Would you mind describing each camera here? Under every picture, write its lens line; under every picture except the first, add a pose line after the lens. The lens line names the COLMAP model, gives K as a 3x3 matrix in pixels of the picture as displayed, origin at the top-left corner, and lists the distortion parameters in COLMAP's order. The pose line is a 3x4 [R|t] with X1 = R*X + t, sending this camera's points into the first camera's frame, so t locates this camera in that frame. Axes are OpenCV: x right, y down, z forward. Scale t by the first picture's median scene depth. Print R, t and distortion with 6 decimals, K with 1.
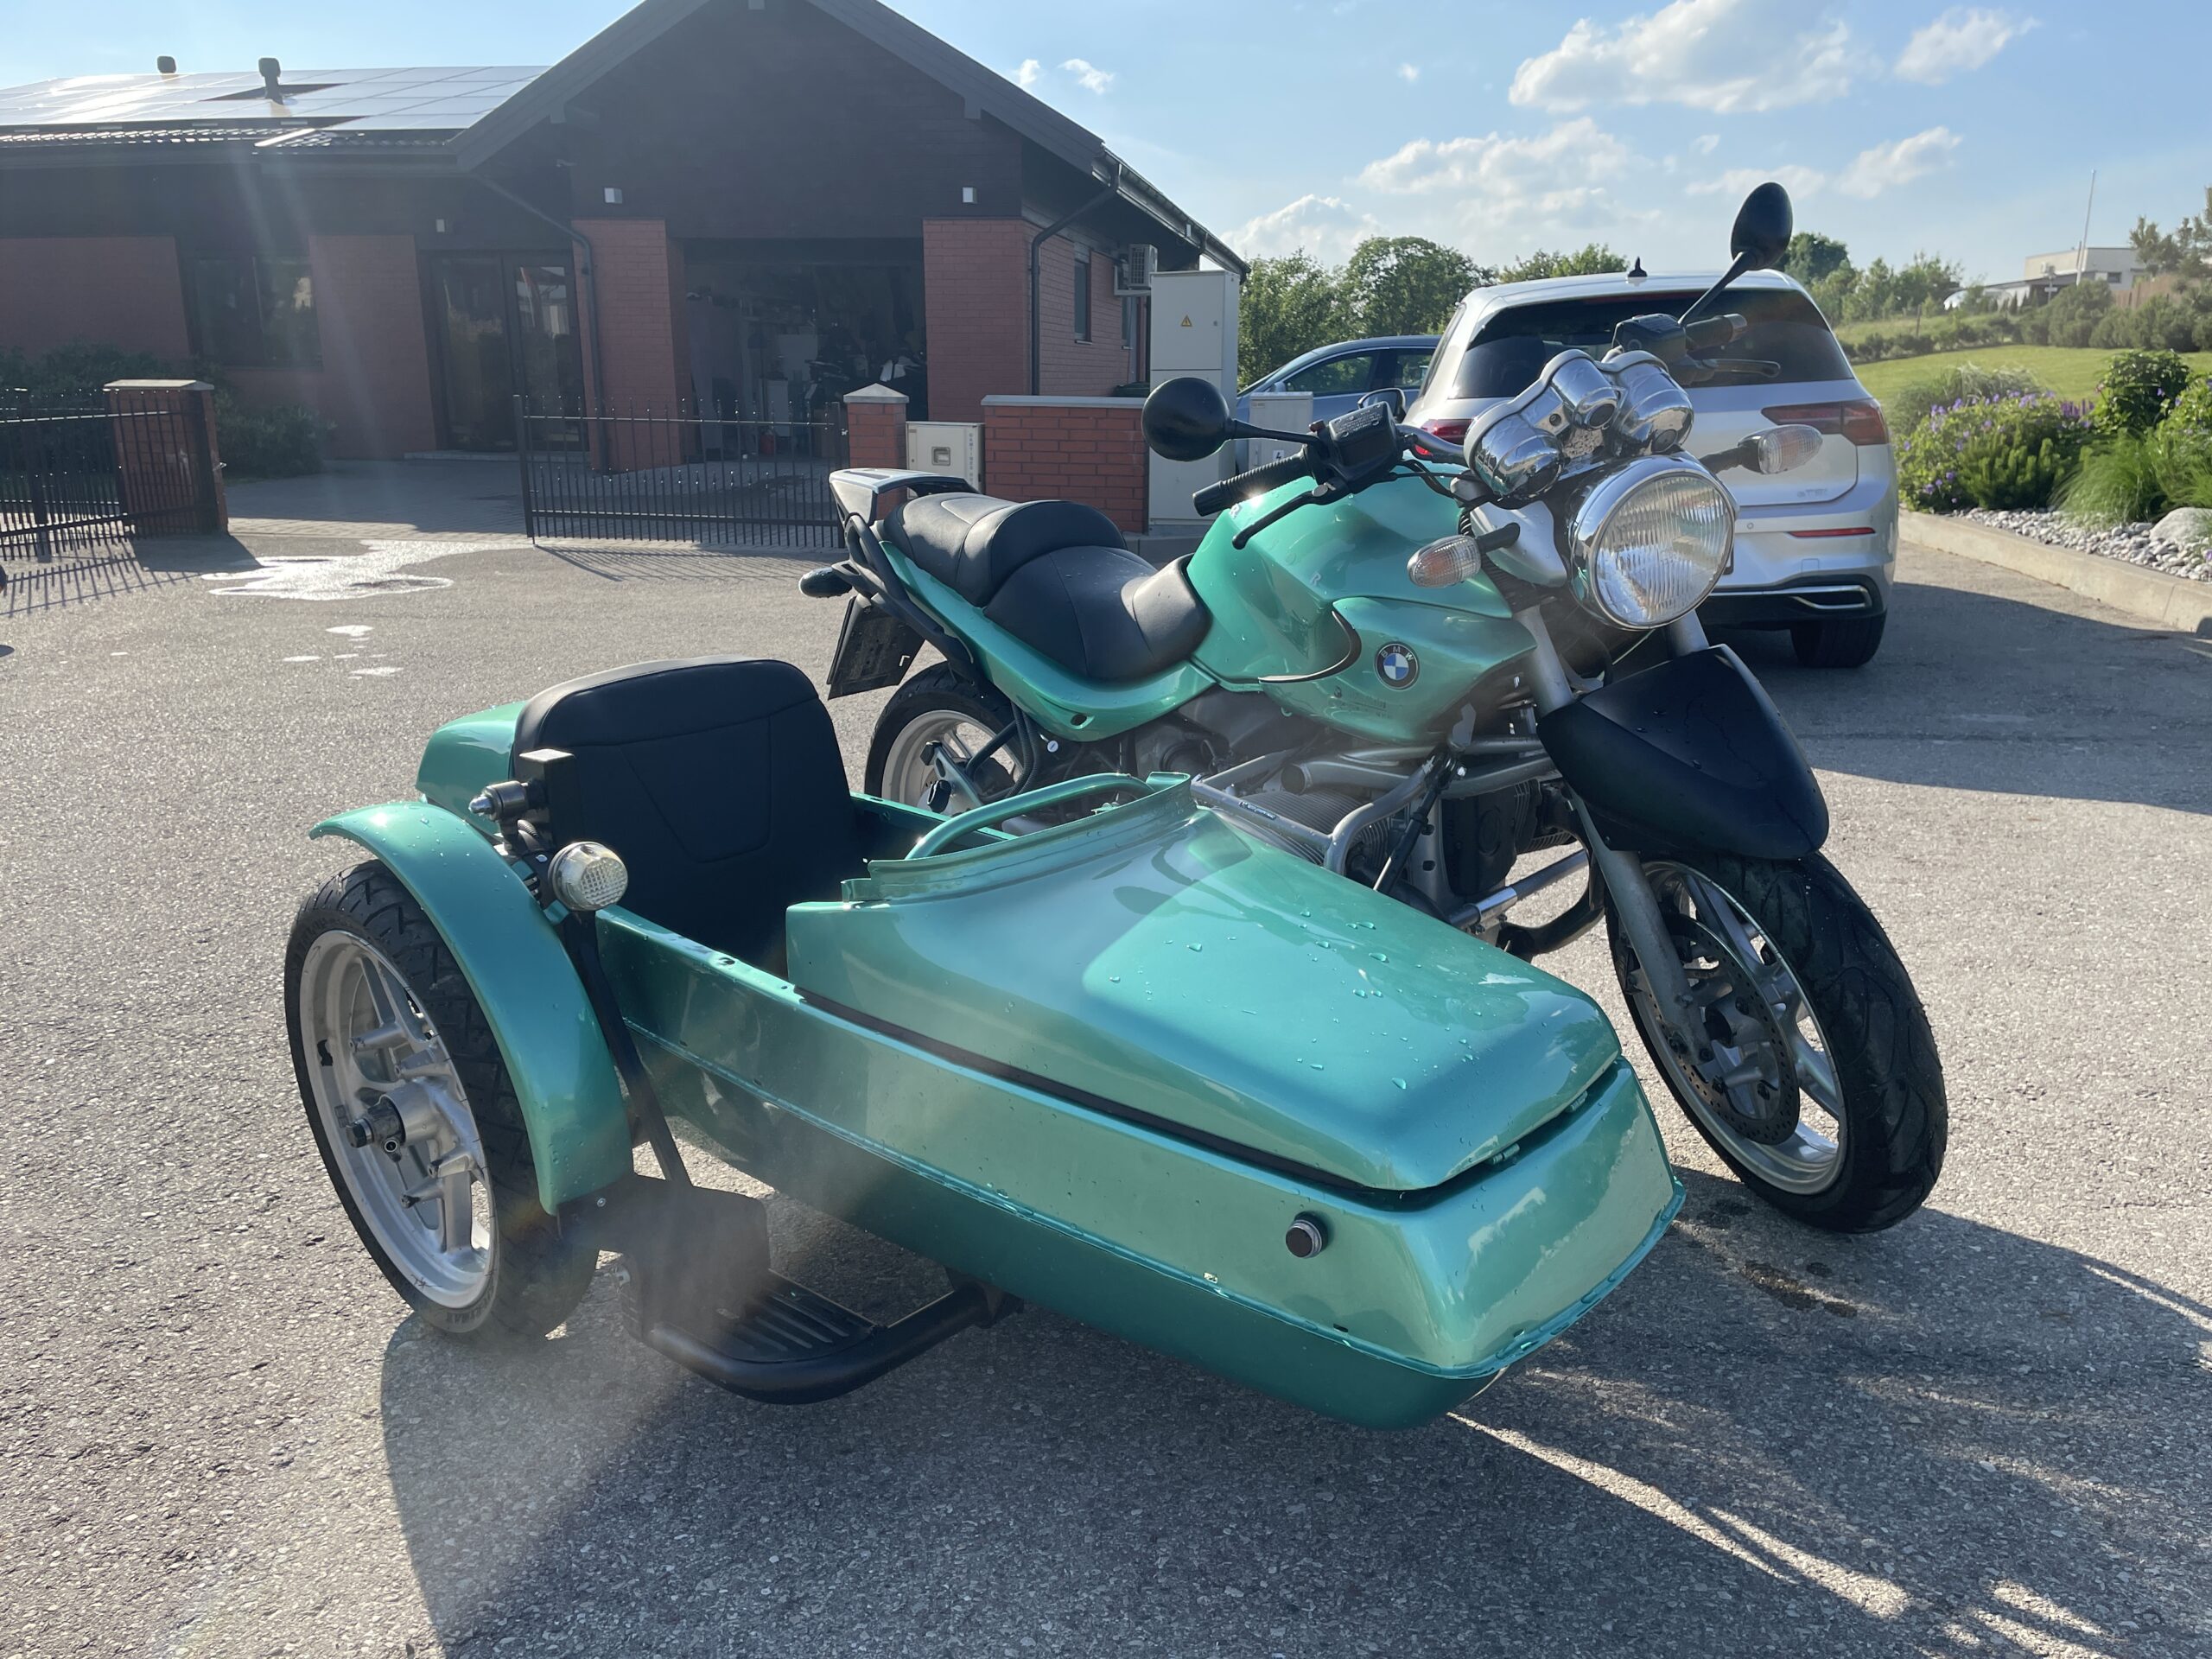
lens RADIAL K [[1670.1, 0, 1106.0], [0, 1670.1, 829.5], [0, 0, 1]] dist [0.099909, -0.132760]
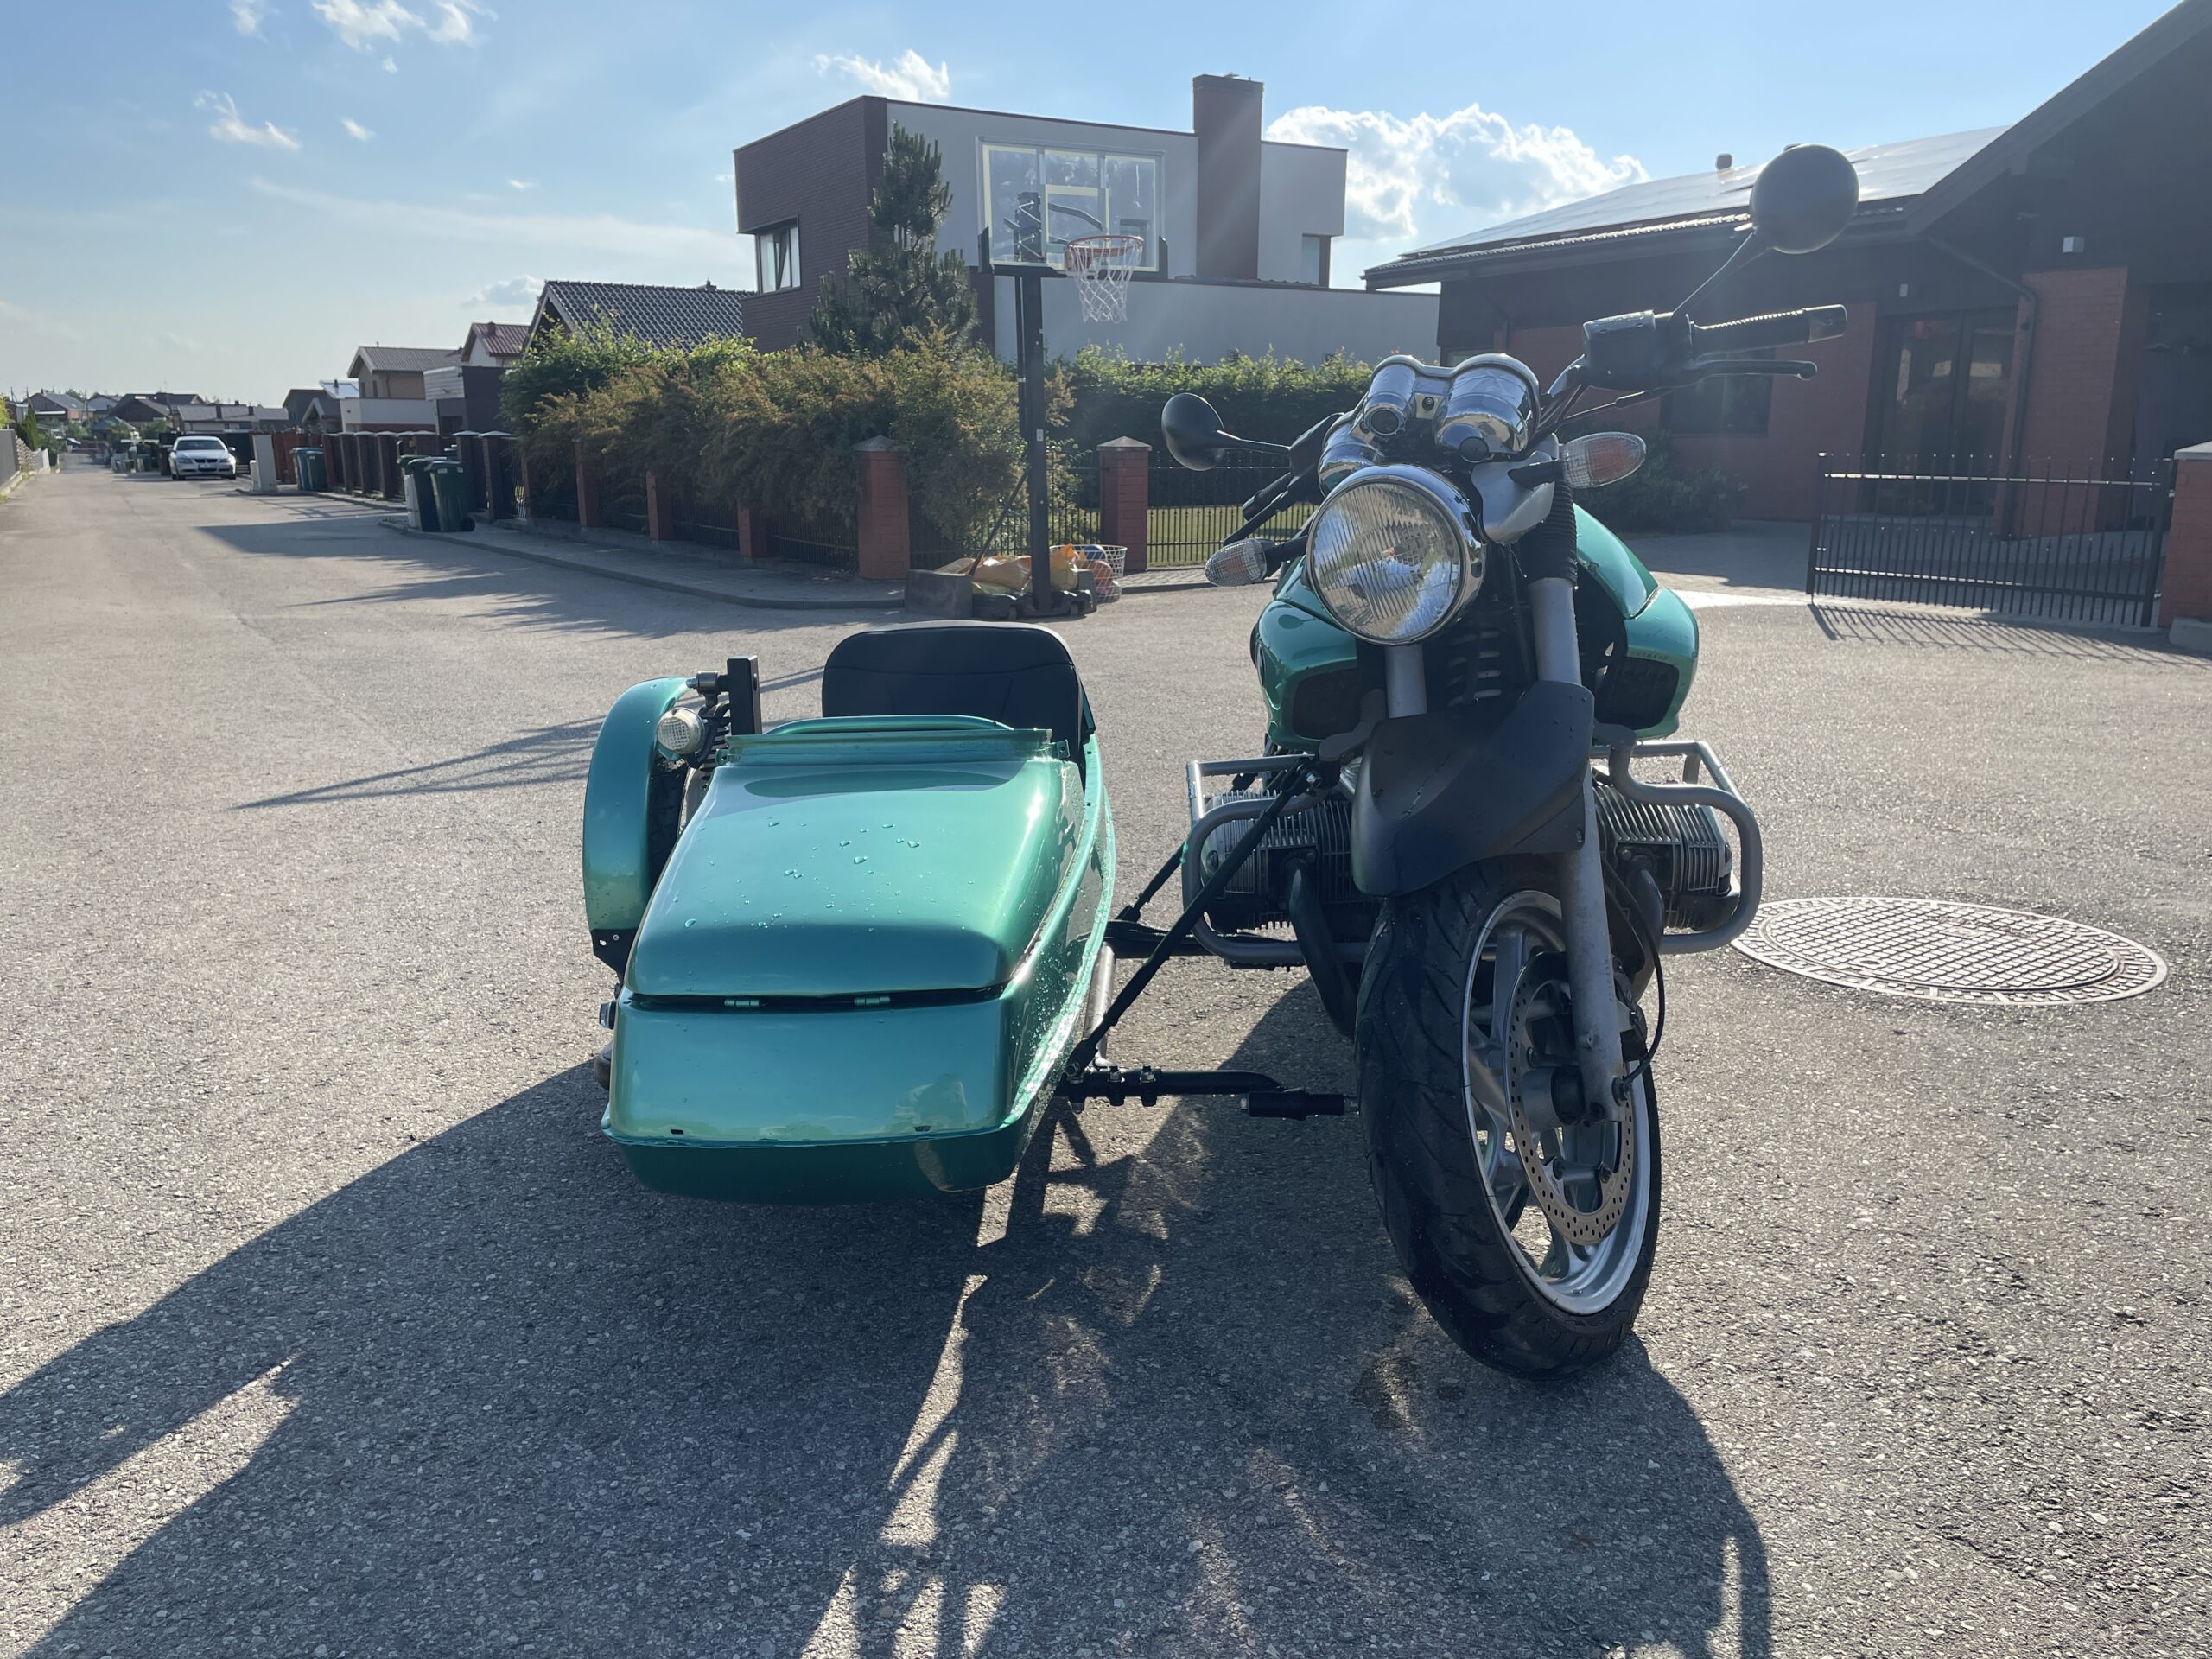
lens RADIAL K [[1670.1, 0, 1106.0], [0, 1670.1, 829.5], [0, 0, 1]] dist [0.099909, -0.132760]
pose [[0.633996, 0.170462, -0.754316, 0.171890], [-0.200402, 0.978298, 0.052642, -0.006579], [0.746919, 0.117792, 0.654398, 0.049954]]
